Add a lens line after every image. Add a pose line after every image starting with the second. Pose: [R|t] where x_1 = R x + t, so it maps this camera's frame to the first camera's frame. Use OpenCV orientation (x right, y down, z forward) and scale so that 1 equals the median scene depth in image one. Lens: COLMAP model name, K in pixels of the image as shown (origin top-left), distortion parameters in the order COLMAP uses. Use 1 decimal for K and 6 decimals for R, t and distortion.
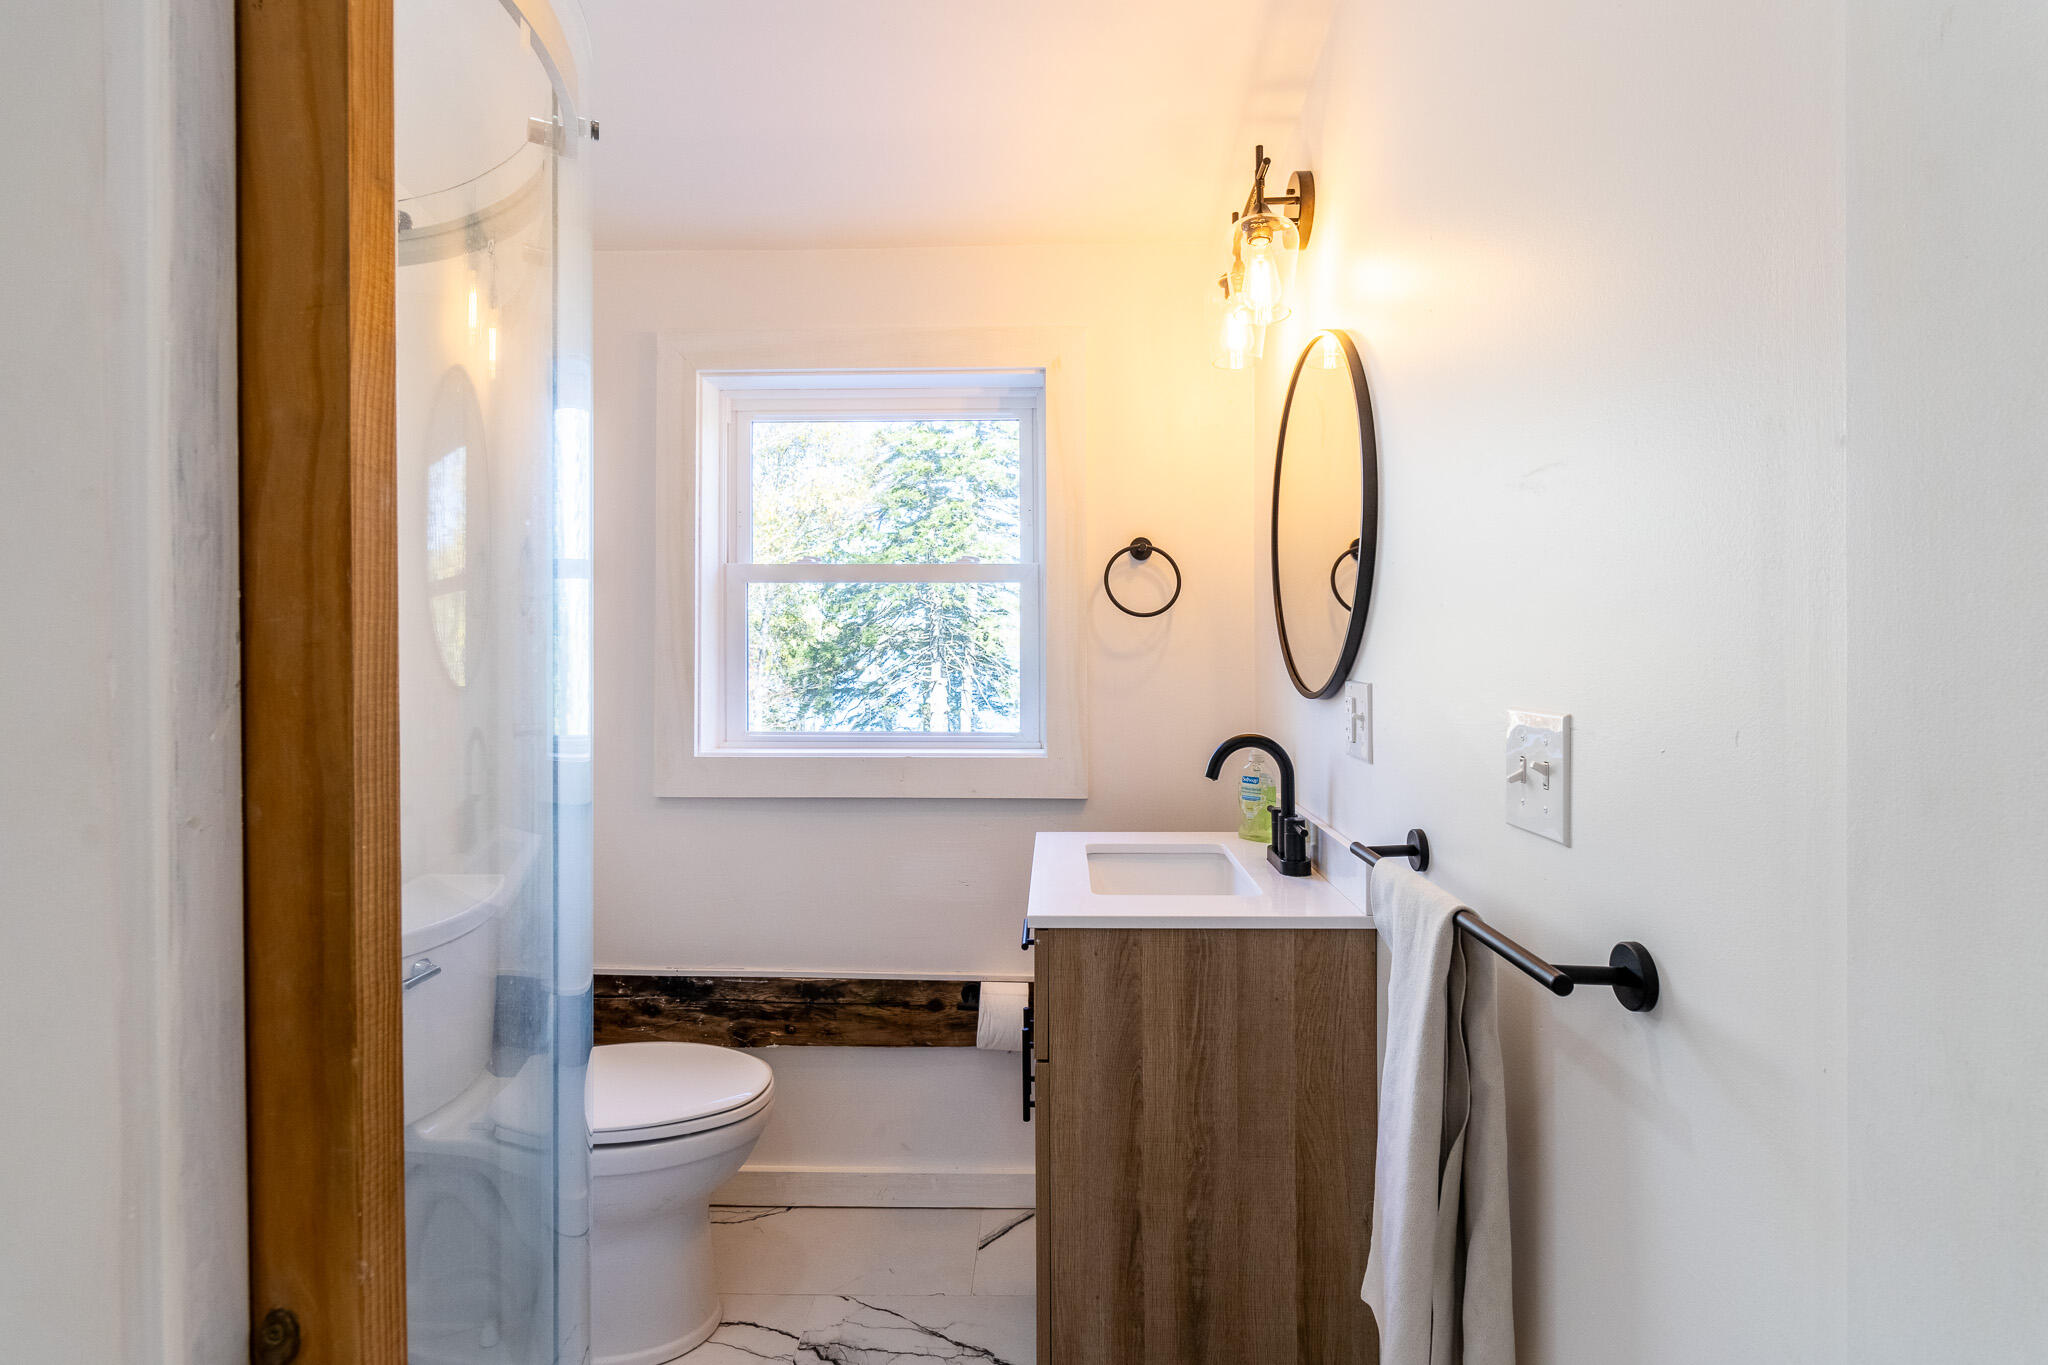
lens RADIAL K [[1013.7, 0, 1022.0], [0, 1013.7, 646.5], [0, 0, 1]] dist [-0.000499, -0.001489]
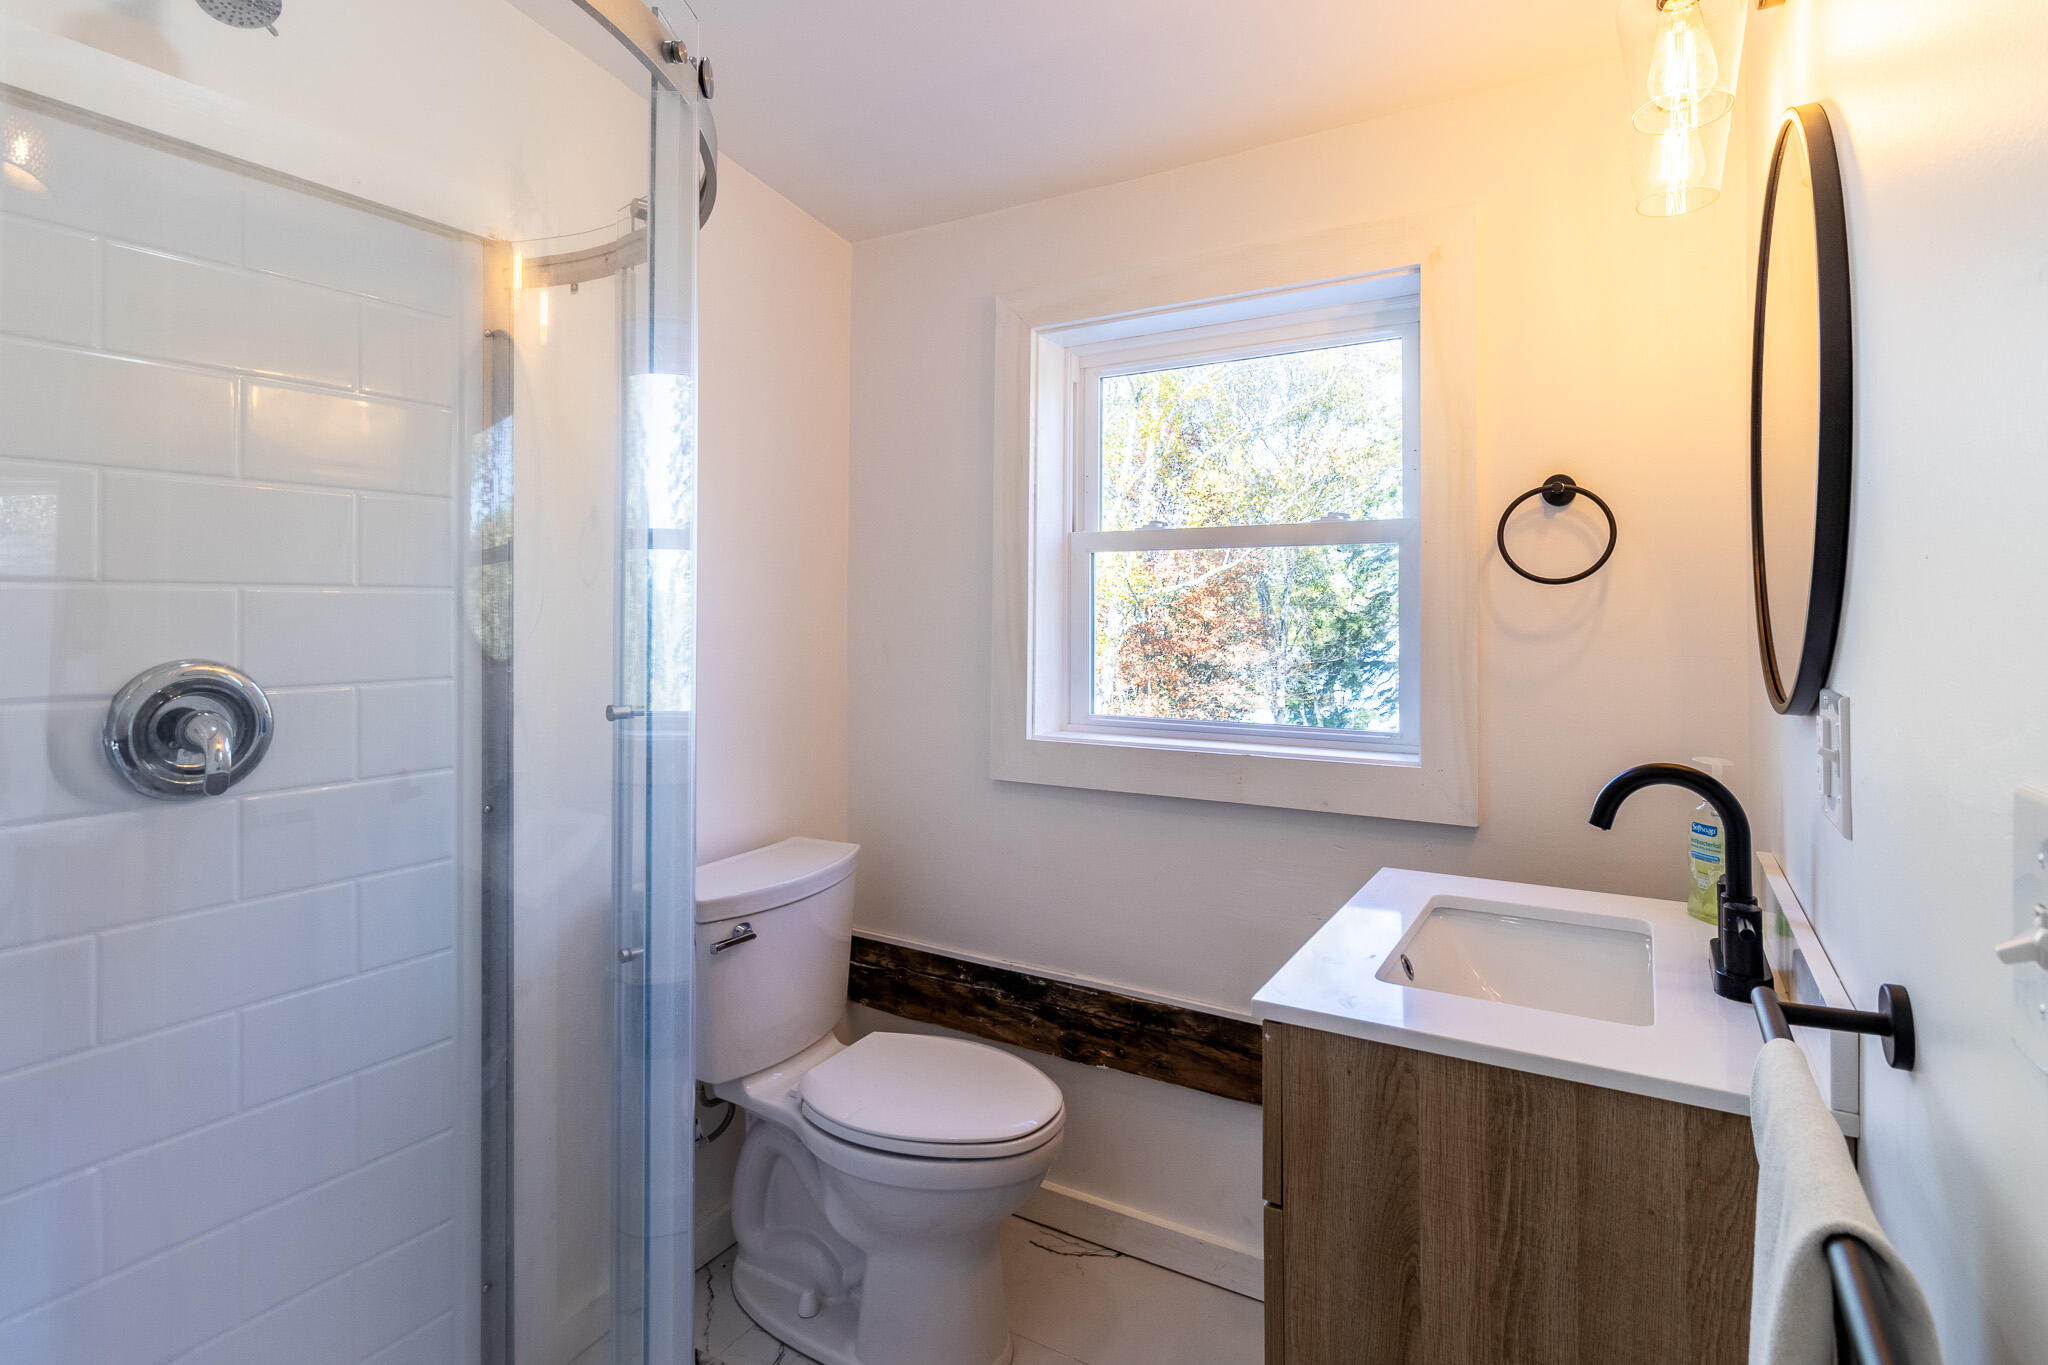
lens RADIAL K [[1026.1, 0, 1026.1], [0, 1026.1, 608.3], [0, 0, 1]] dist [0.001564, 0.000074]
pose [[0.878923, -0.001644, -0.476961, 0.130337], [-0.002235, 0.999969, -0.007564, -0.005261], [0.476959, 0.007714, 0.878892, 0.166640]]
